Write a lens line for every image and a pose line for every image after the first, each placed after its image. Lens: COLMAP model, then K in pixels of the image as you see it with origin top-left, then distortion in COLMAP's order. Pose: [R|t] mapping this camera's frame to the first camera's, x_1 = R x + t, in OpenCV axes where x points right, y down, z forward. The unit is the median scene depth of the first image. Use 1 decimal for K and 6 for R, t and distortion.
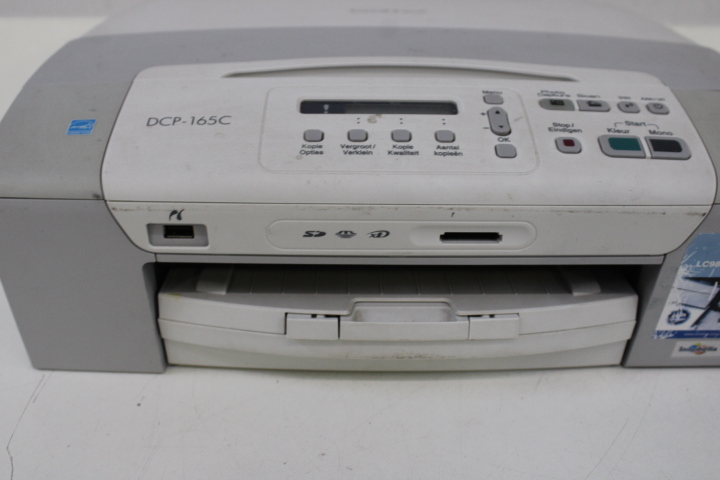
lens RADIAL K [[826.9, 0, 360.0], [0, 826.9, 240.0], [0, 0, 1]] dist [-0.072375, 0.022308]
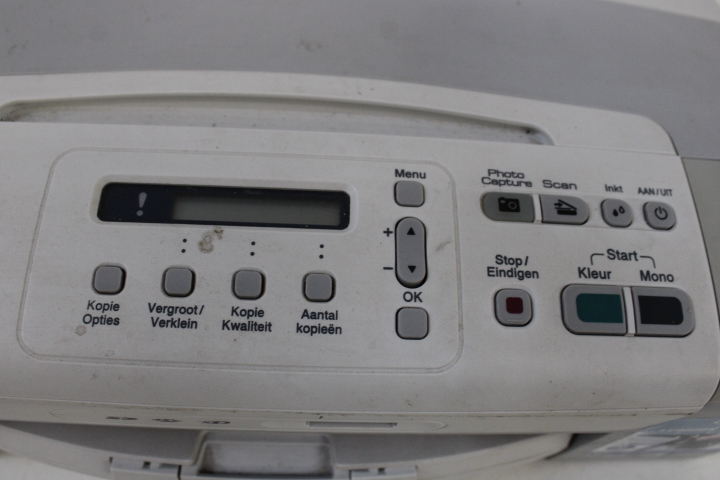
lens RADIAL K [[676.4, 0, 360.0], [0, 676.4, 240.0], [0, 0, 1]] dist [-0.184338, 0.226065]
pose [[0.998462, 0.042013, 0.036164, 0.112192], [-0.053110, 0.911922, 0.406911, -0.360583], [-0.015883, -0.408206, 0.912752, 0.542027]]
